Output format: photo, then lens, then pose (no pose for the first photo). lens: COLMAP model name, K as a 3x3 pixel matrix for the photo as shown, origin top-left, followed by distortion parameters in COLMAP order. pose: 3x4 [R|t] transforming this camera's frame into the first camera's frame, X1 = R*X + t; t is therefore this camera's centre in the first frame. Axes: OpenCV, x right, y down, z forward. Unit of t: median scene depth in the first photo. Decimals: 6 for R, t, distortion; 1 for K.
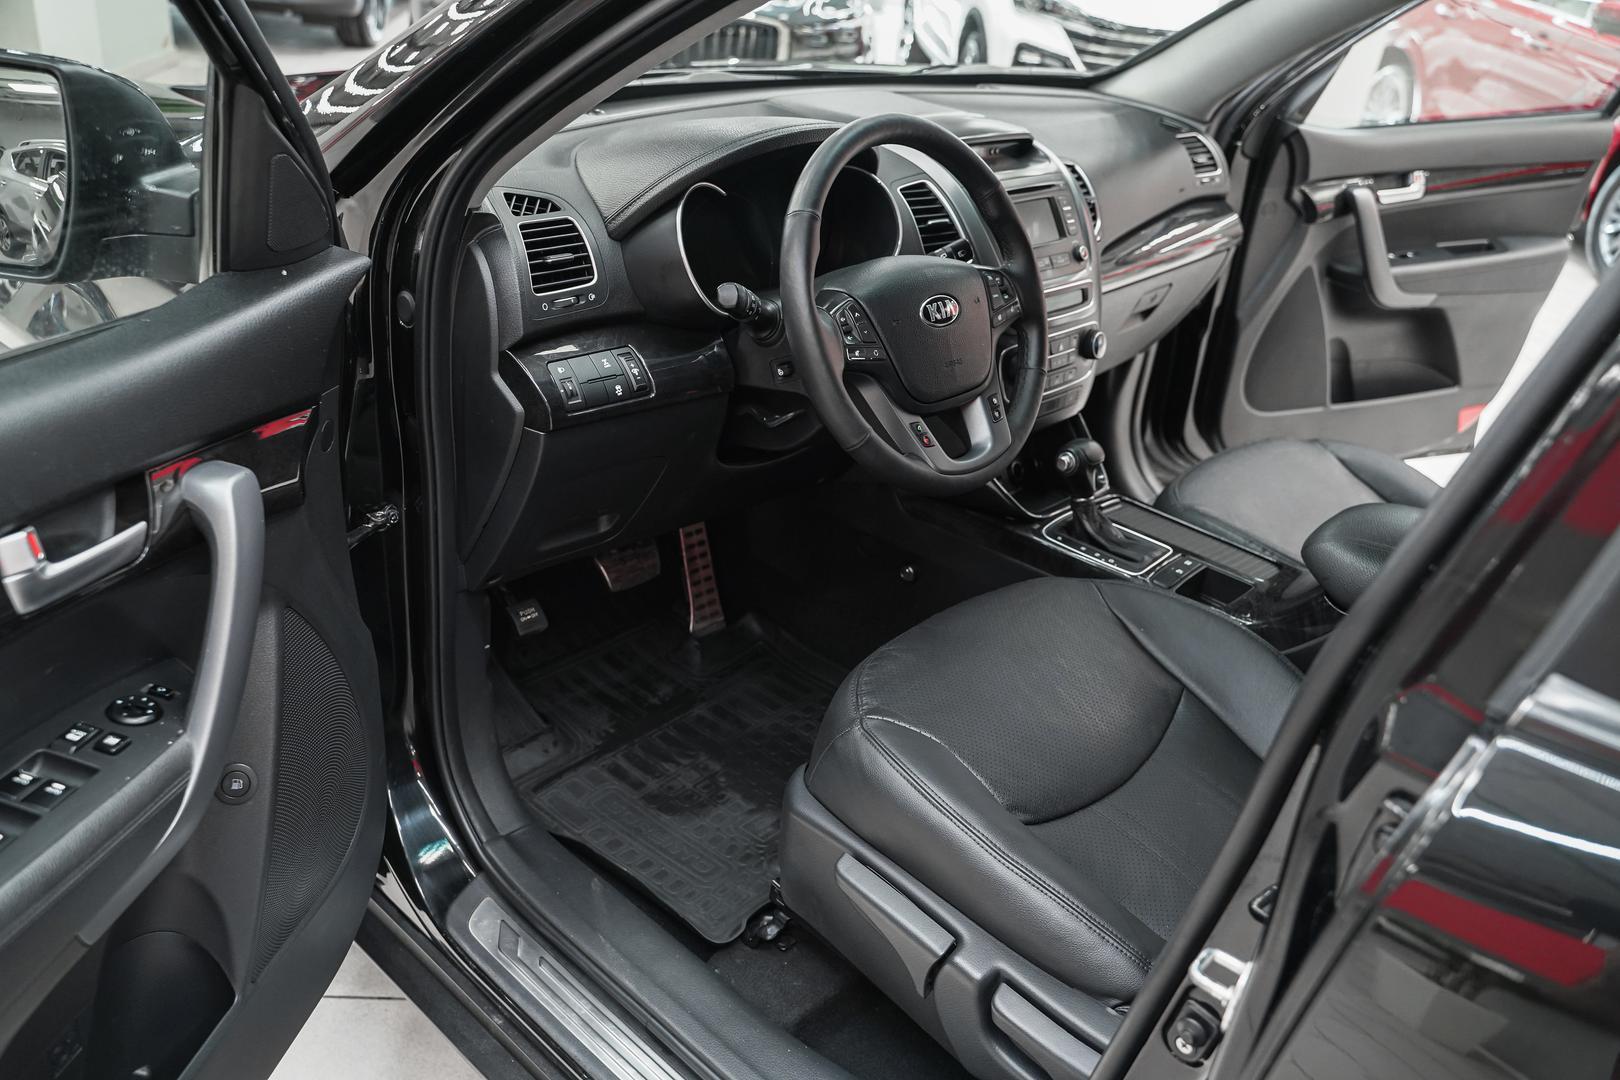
lens RADIAL K [[1264.9, 0, 809.0], [0, 1264.9, 558.4], [0, 0, 1]] dist [-0.020550, -0.000961]
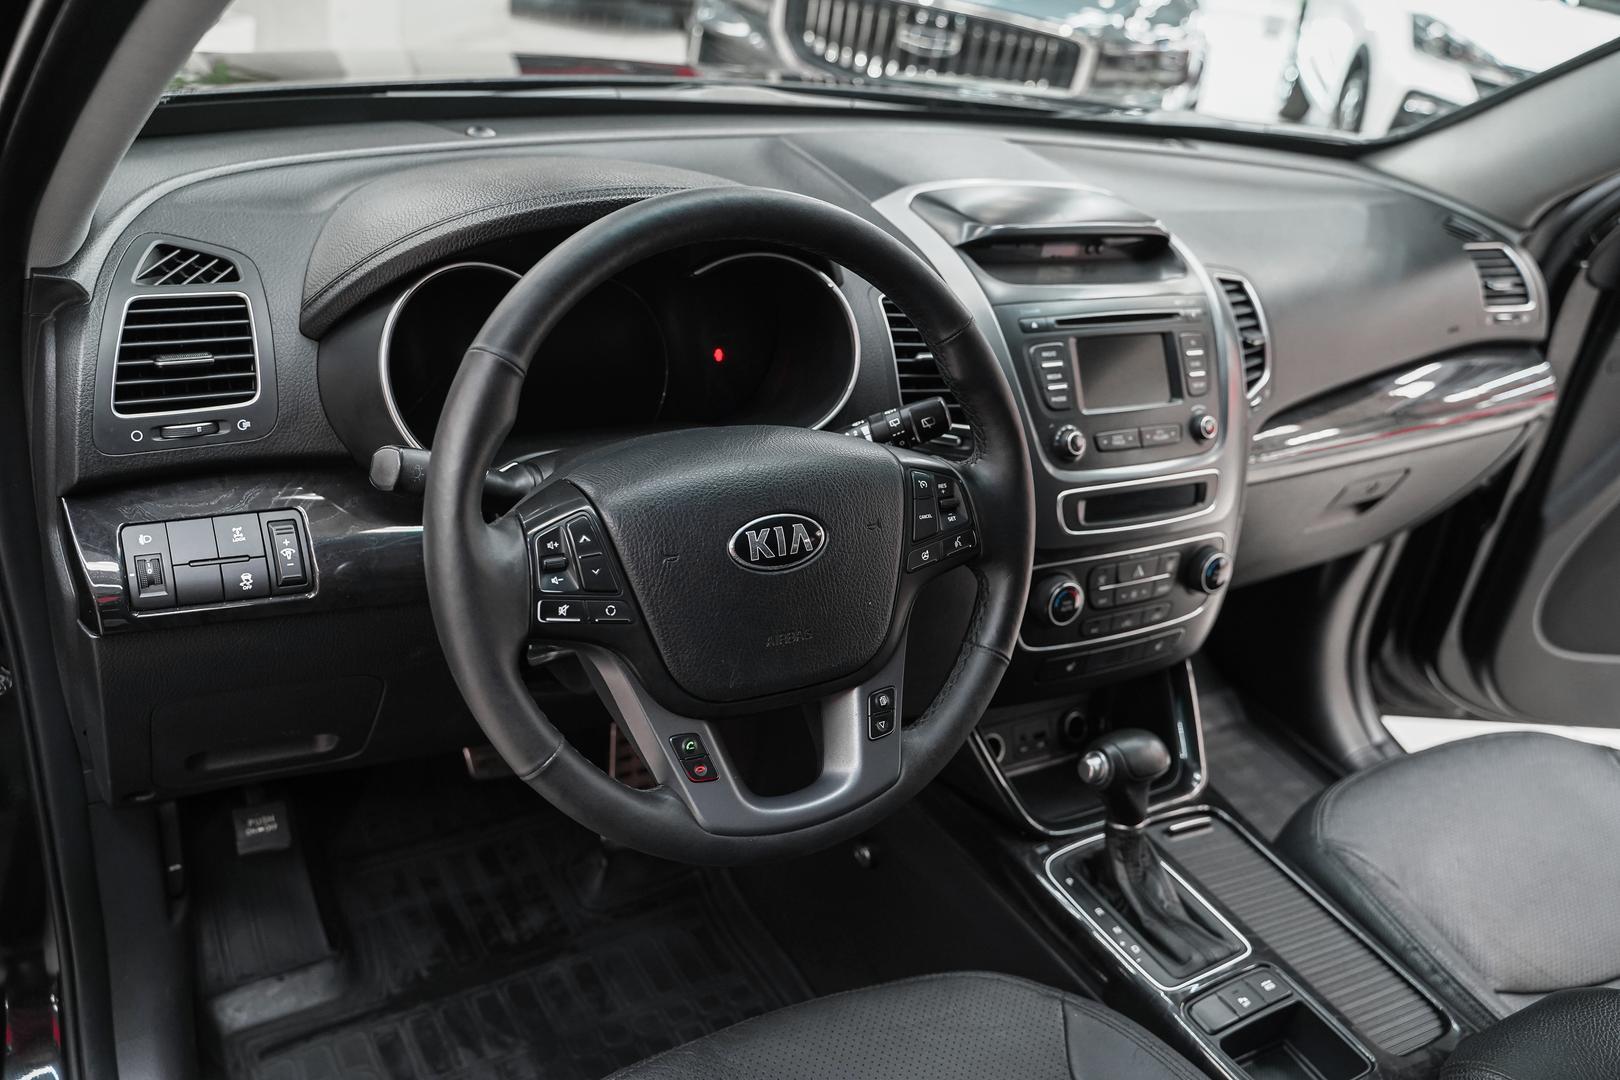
lens RADIAL K [[1282.2, 0, 810.0], [0, 1282.2, 540.0], [0, 0, 1]] dist [-0.012907, 0.002398]
pose [[0.952719, 0.176436, -0.247381, 0.197512], [-0.182020, 0.983295, 0.000304, -0.152965], [0.243302, 0.044738, 0.968918, 0.346707]]
